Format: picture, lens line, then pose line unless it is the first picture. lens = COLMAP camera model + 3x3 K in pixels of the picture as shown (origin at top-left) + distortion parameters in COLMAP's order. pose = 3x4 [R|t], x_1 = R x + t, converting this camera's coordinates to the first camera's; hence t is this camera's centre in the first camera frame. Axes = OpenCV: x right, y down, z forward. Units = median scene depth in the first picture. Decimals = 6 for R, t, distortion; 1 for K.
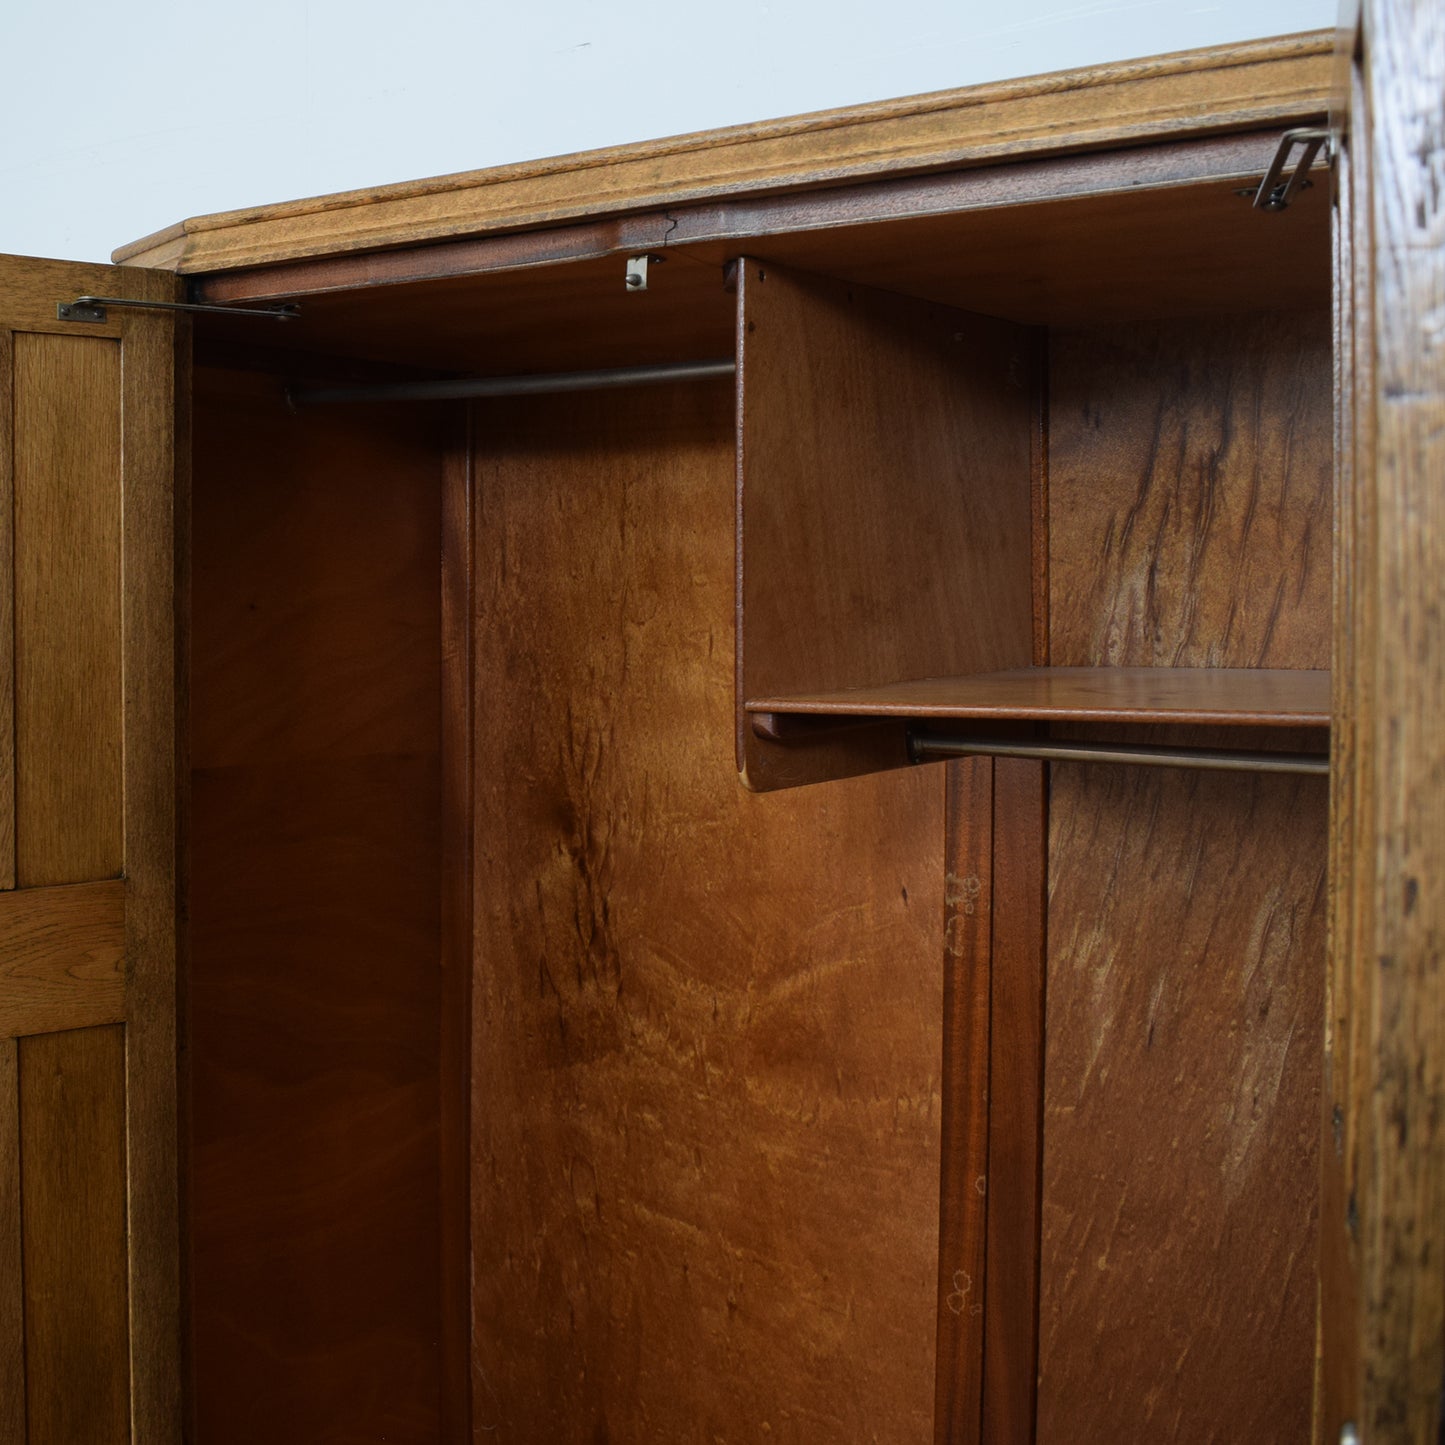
lens RADIAL K [[1905.7, 0, 516.5], [0, 1905.7, 614.5], [0, 0, 1]] dist [-0.096035, 0.000000]
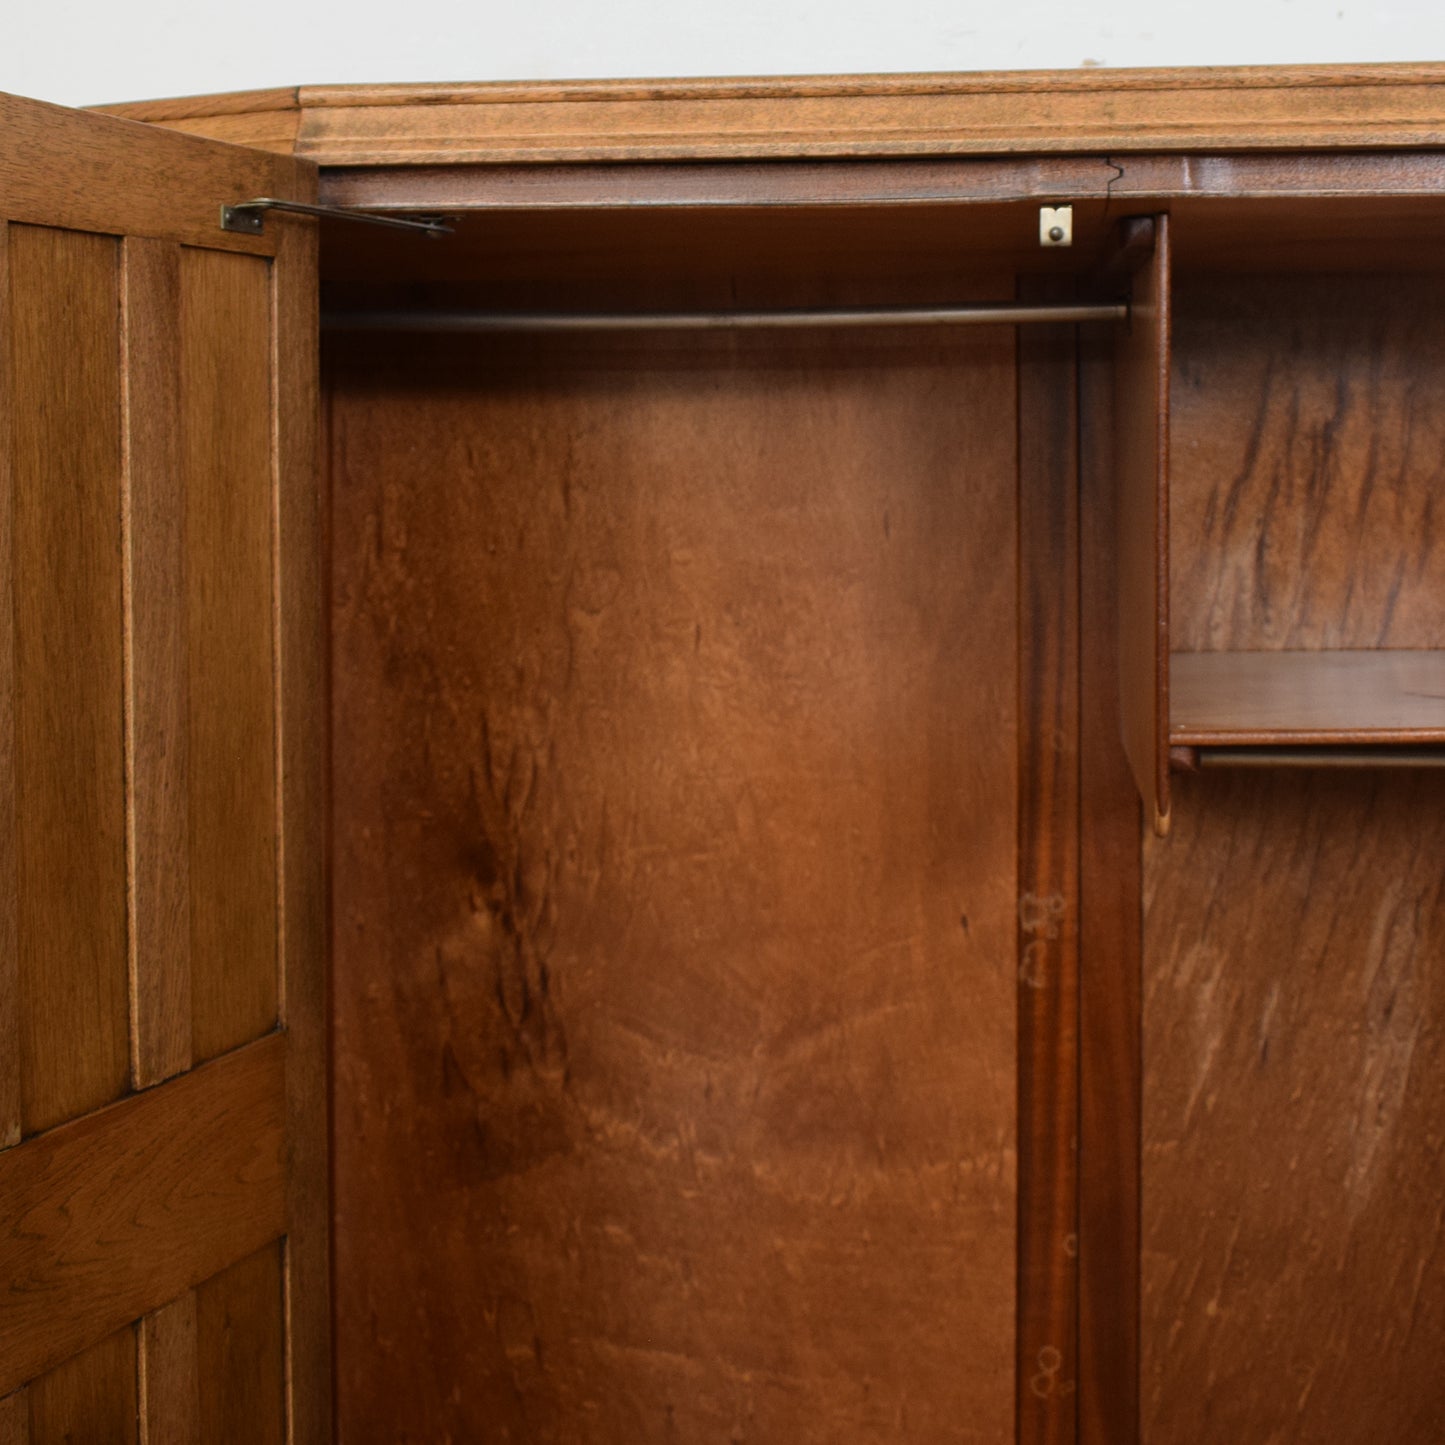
lens RADIAL K [[2315.2, 0, 750.5], [0, 2315.2, 456.6], [0, 0, 1]] dist [-0.101130, 0.000000]
pose [[0.851706, -0.002198, 0.524015, -0.474073], [0.013776, 0.999740, -0.018197, -0.051029], [-0.523838, 0.022718, 0.851515, 0.175116]]
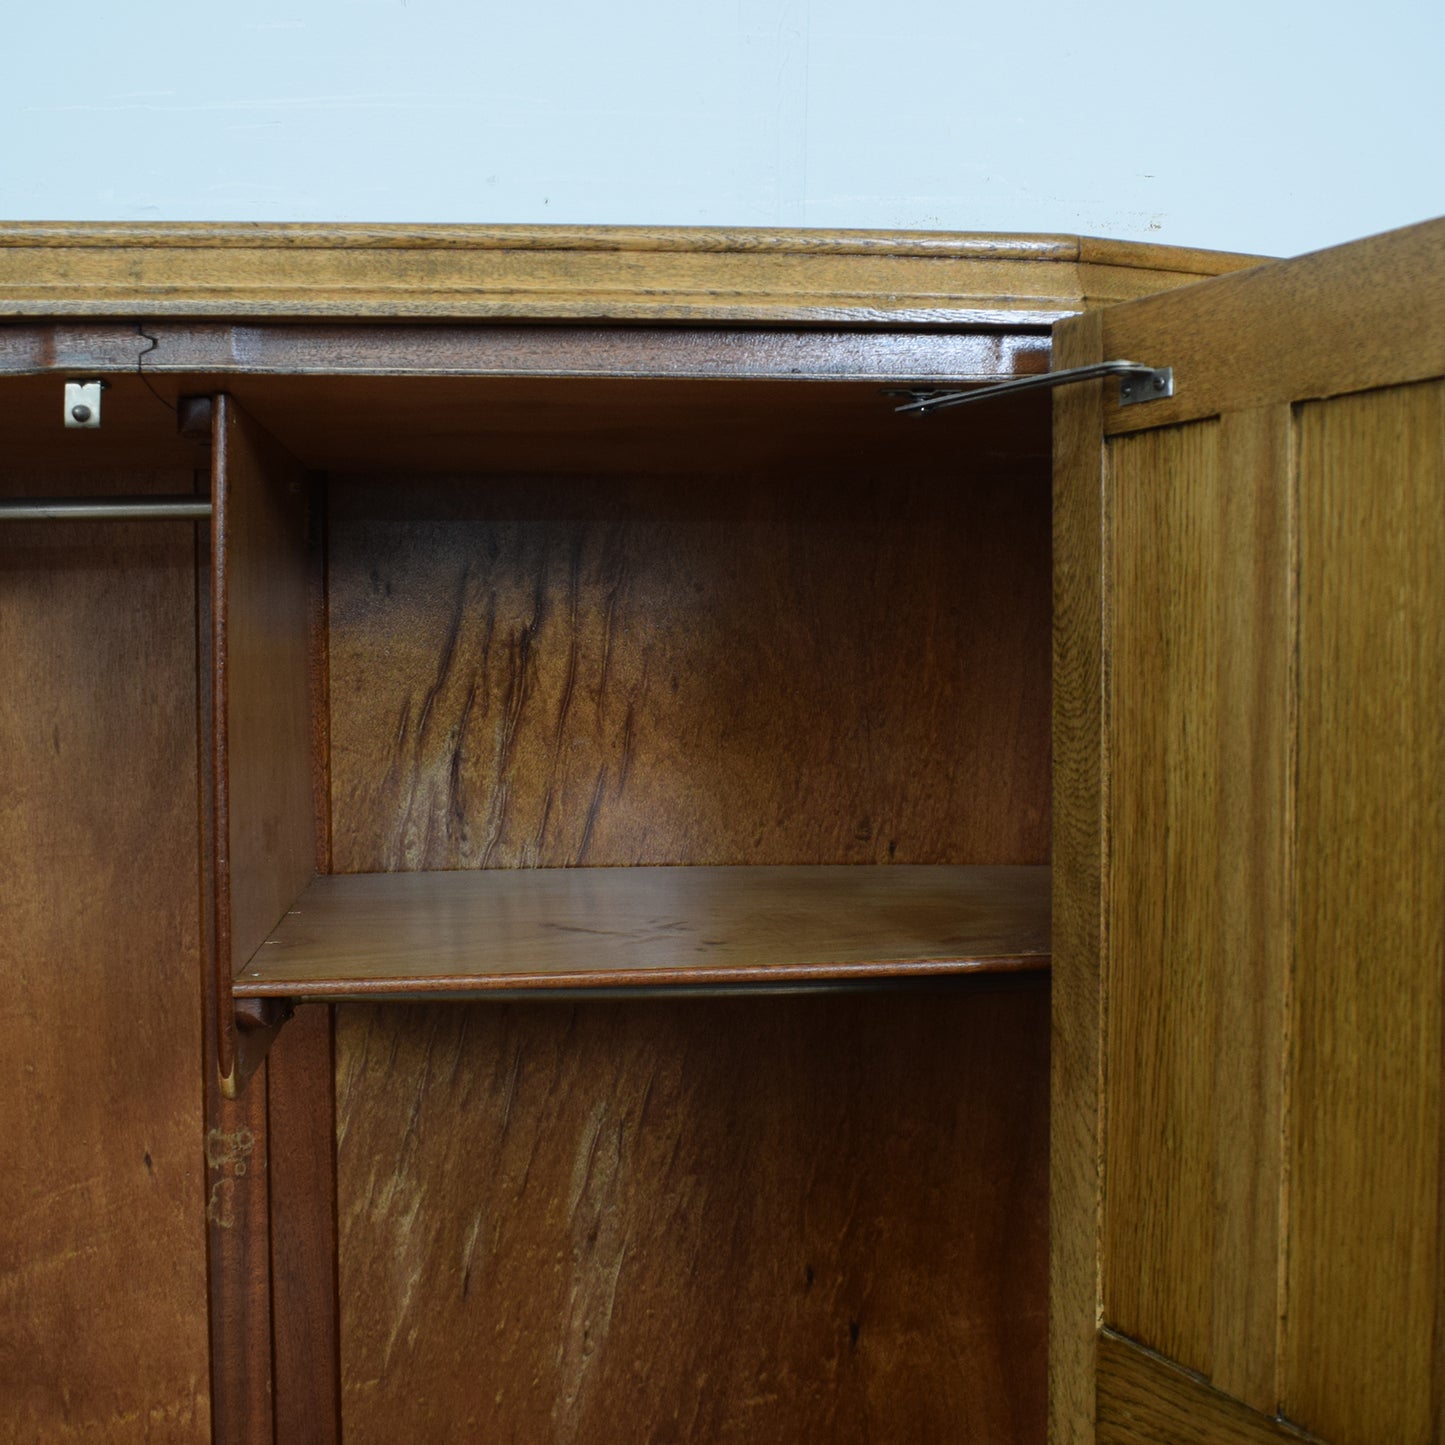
lens RADIAL K [[2077.9, 0, 729.6], [0, 2077.9, 752.2], [0, 0, 1]] dist [-0.093951, 0.000000]
pose [[0.714831, -0.032394, 0.698546, -0.251149], [0.013924, 0.999388, 0.032096, -0.057302], [-0.699158, -0.013217, 0.714845, 0.225398]]
